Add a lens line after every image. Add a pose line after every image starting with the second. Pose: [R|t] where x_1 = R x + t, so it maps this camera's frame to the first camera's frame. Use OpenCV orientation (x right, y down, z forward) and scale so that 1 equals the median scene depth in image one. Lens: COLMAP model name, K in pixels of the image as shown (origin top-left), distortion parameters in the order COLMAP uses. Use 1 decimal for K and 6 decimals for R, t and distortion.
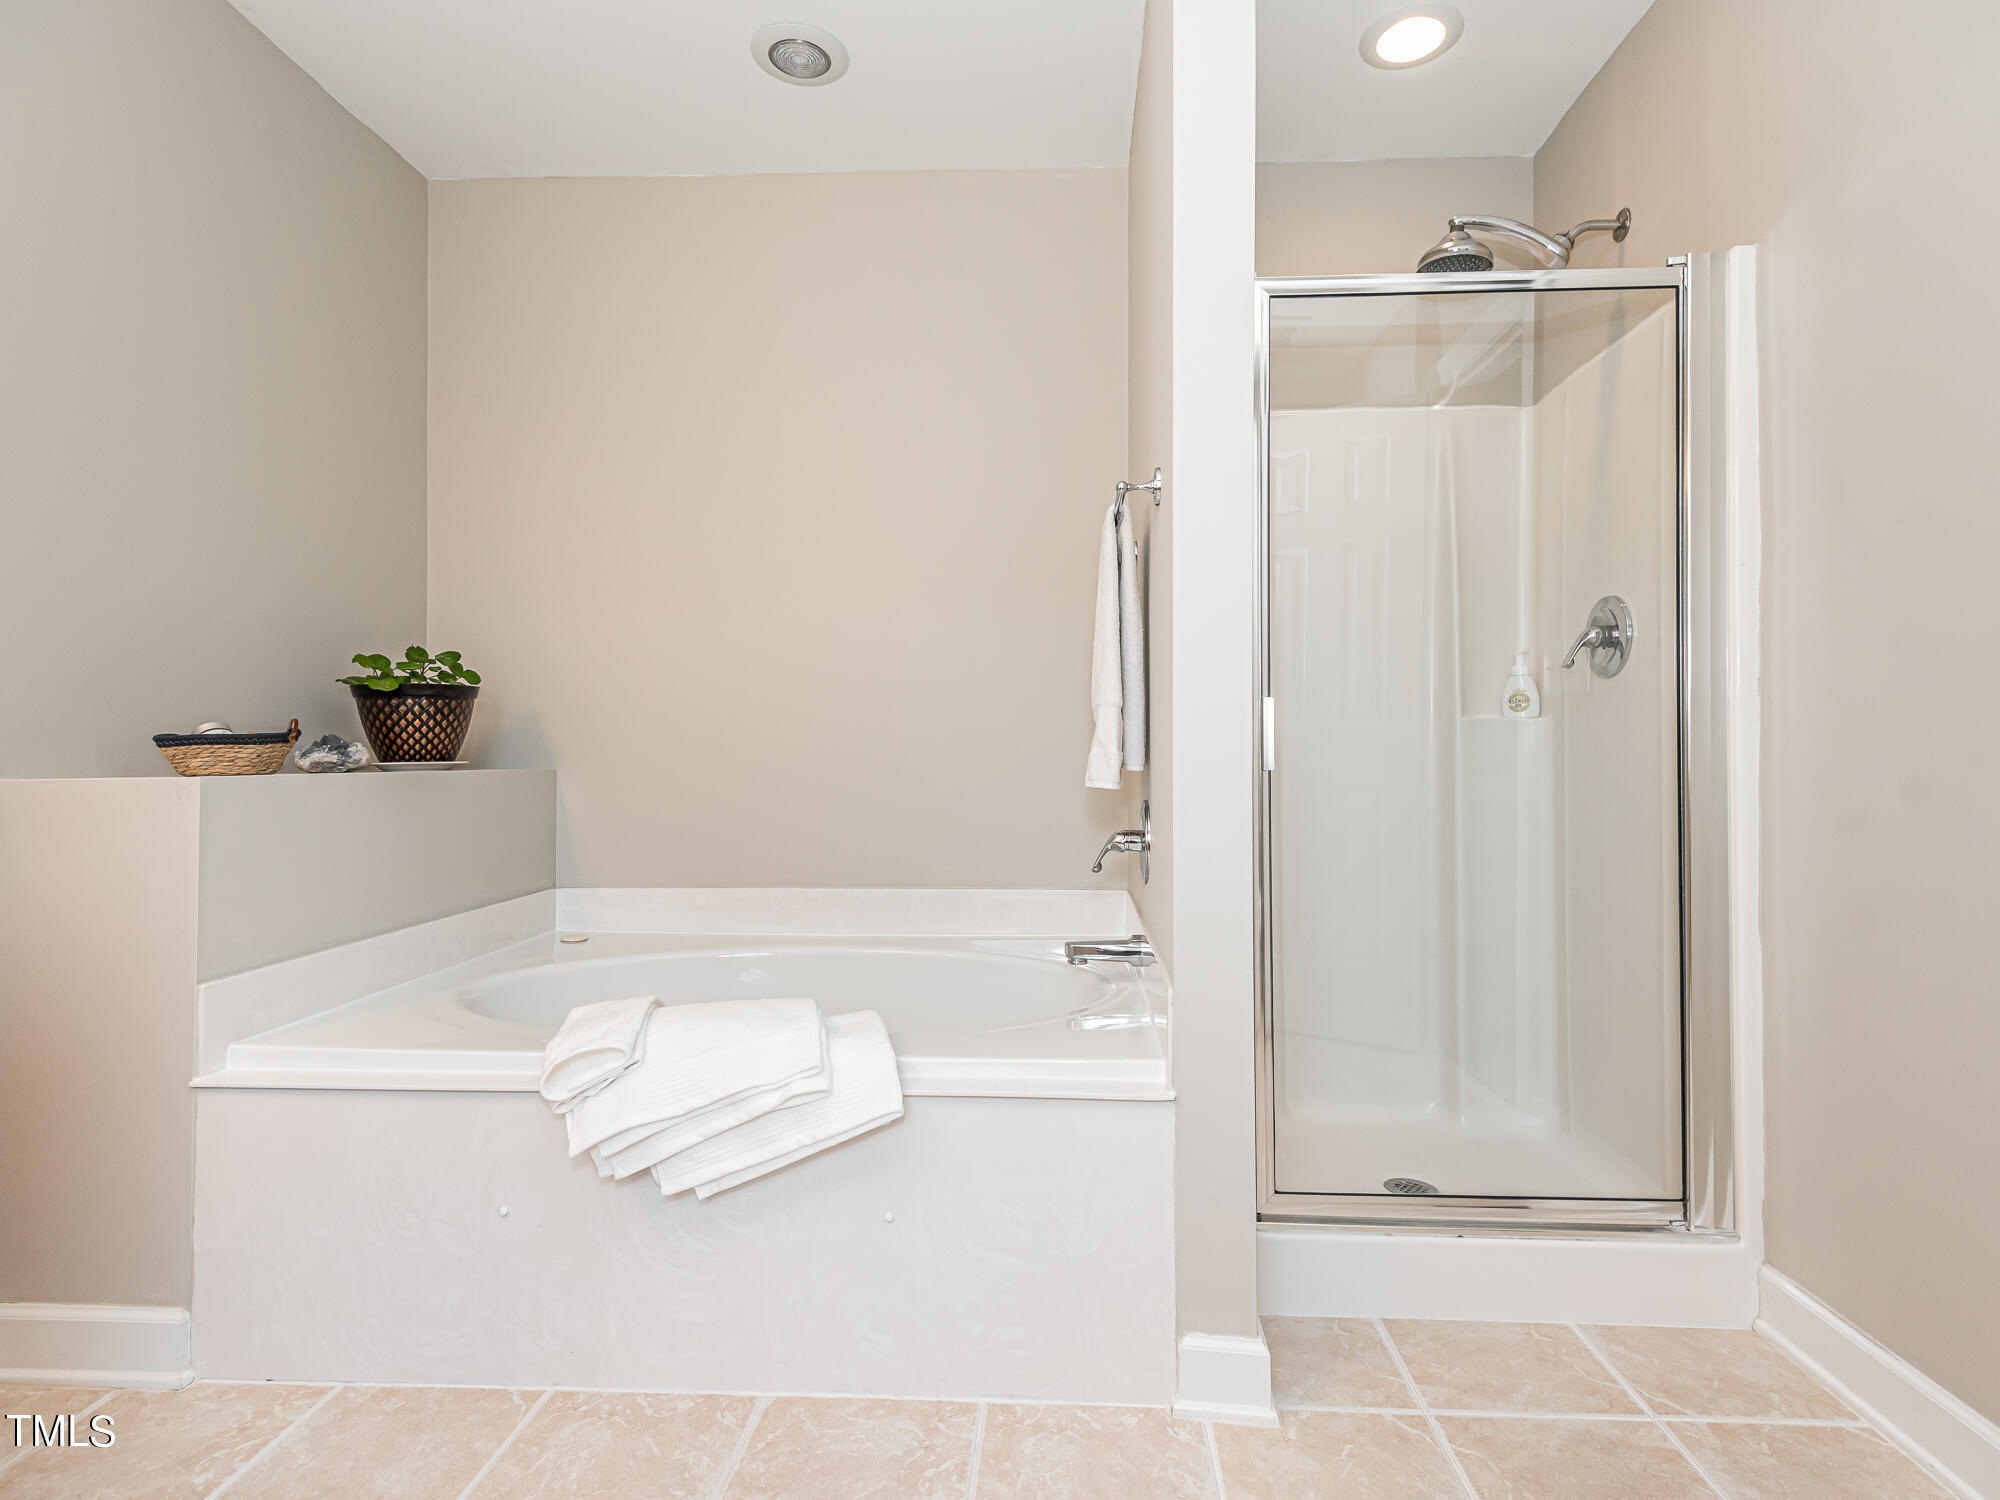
lens RADIAL K [[1027.3, 0, 1000.0], [0, 1027.3, 750.0], [0, 0, 1]] dist [0.010977, -0.002254]
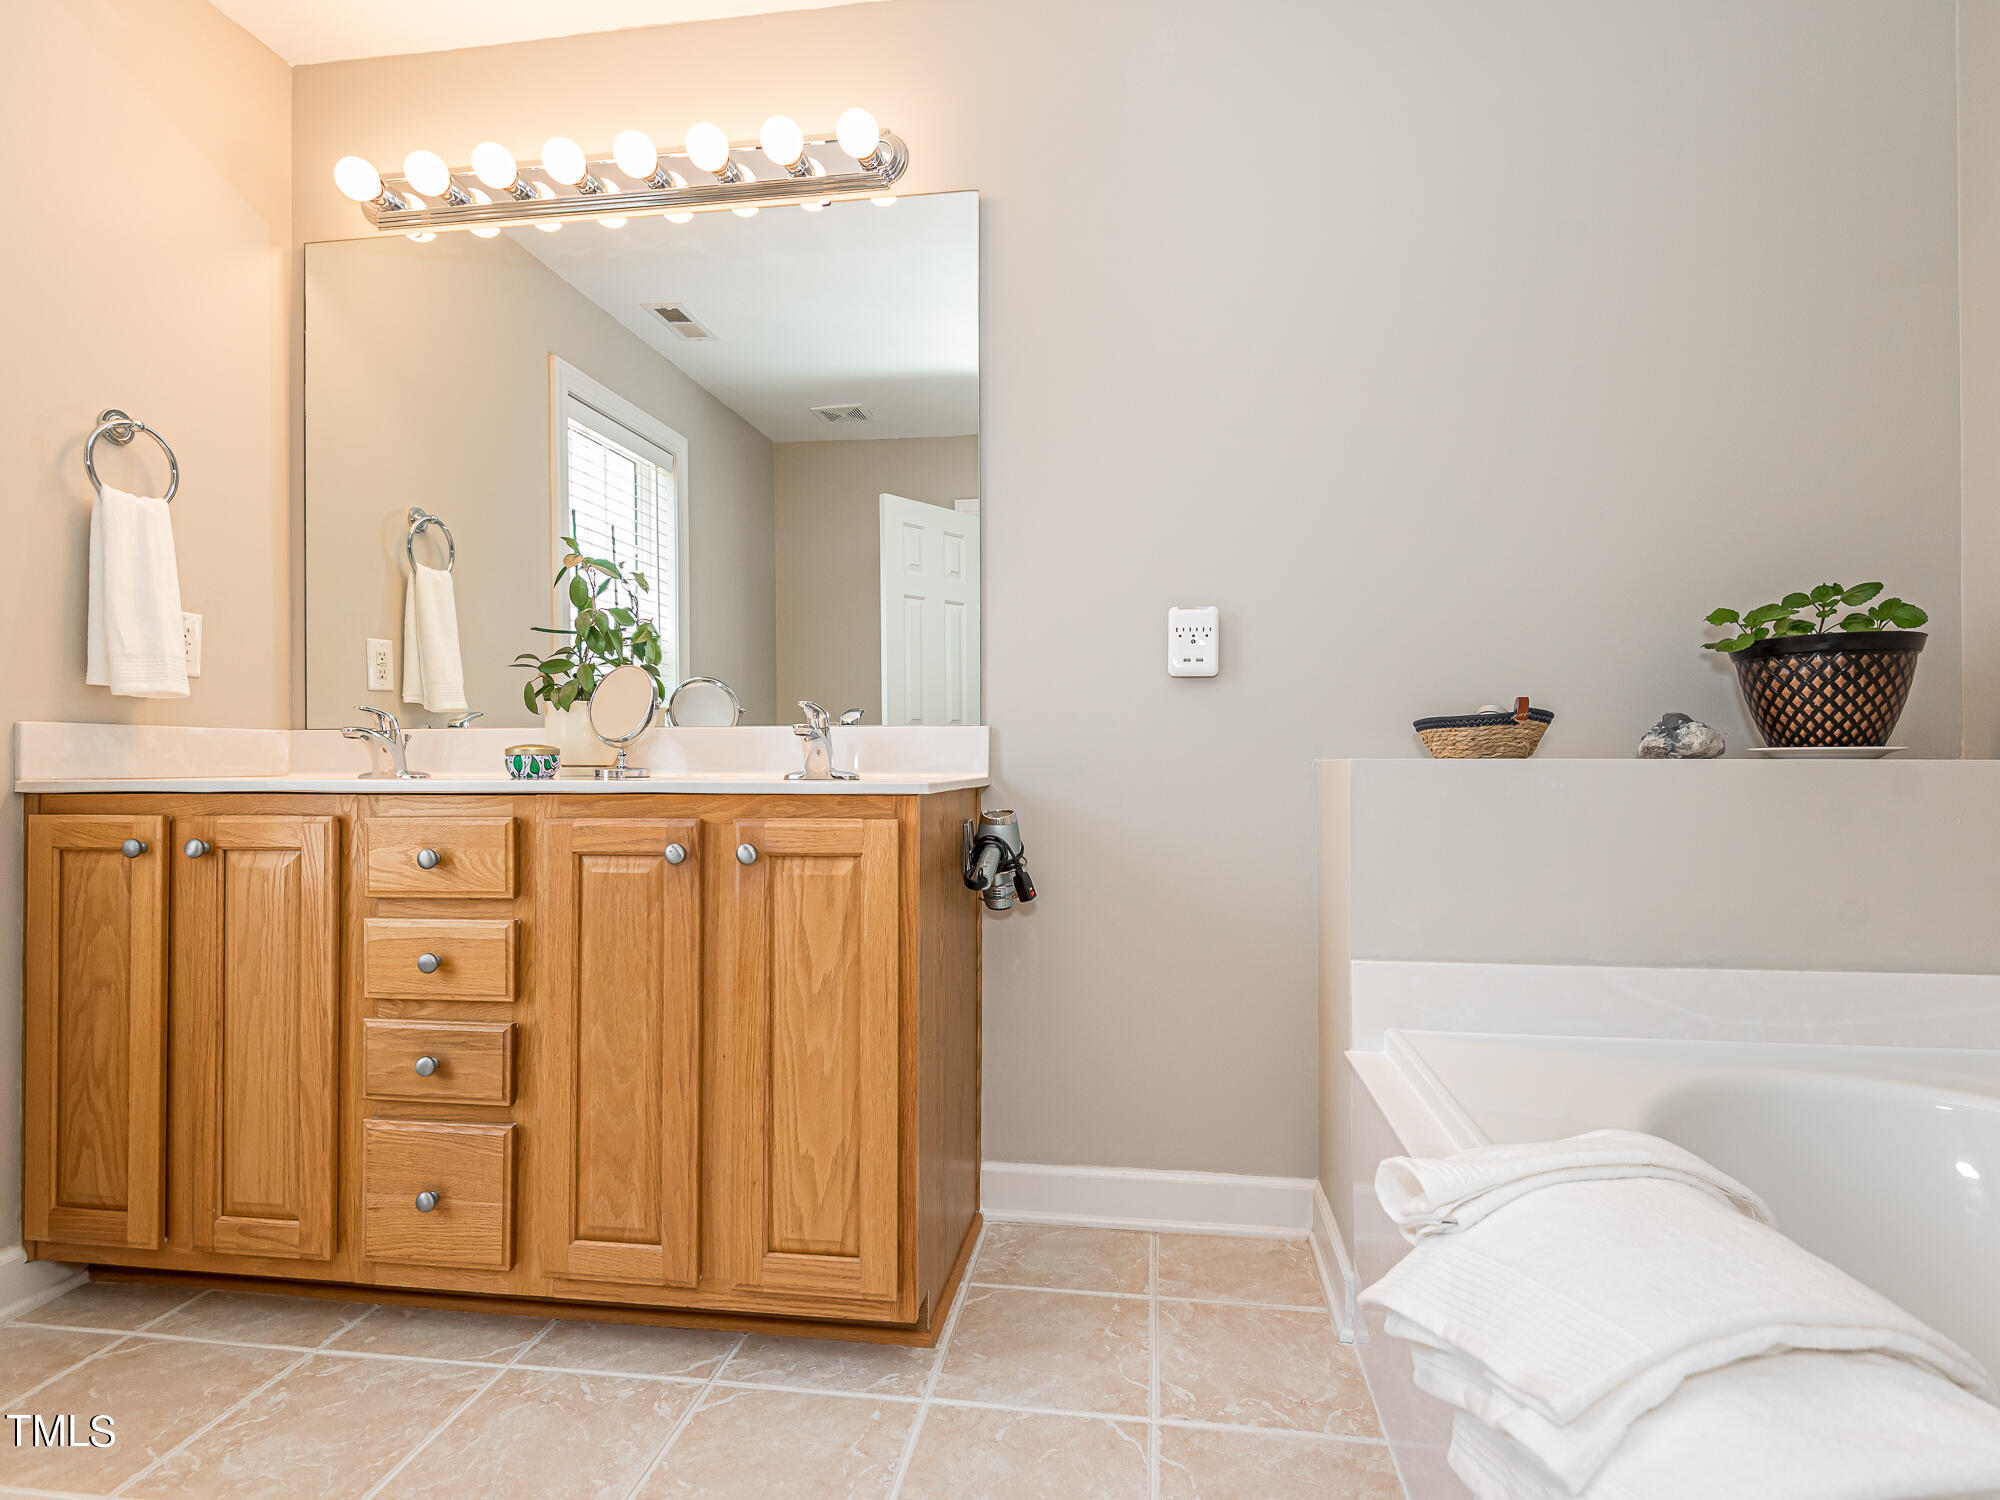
lens RADIAL K [[1027.3, 0, 1000.0], [0, 1027.3, 750.0], [0, 0, 1]] dist [0.010977, -0.002254]
pose [[-0.079244, 0.025104, -0.996539, 0.179497], [0.009024, 0.999660, 0.024465, -0.008394], [0.996814, -0.007054, -0.079444, 0.492784]]
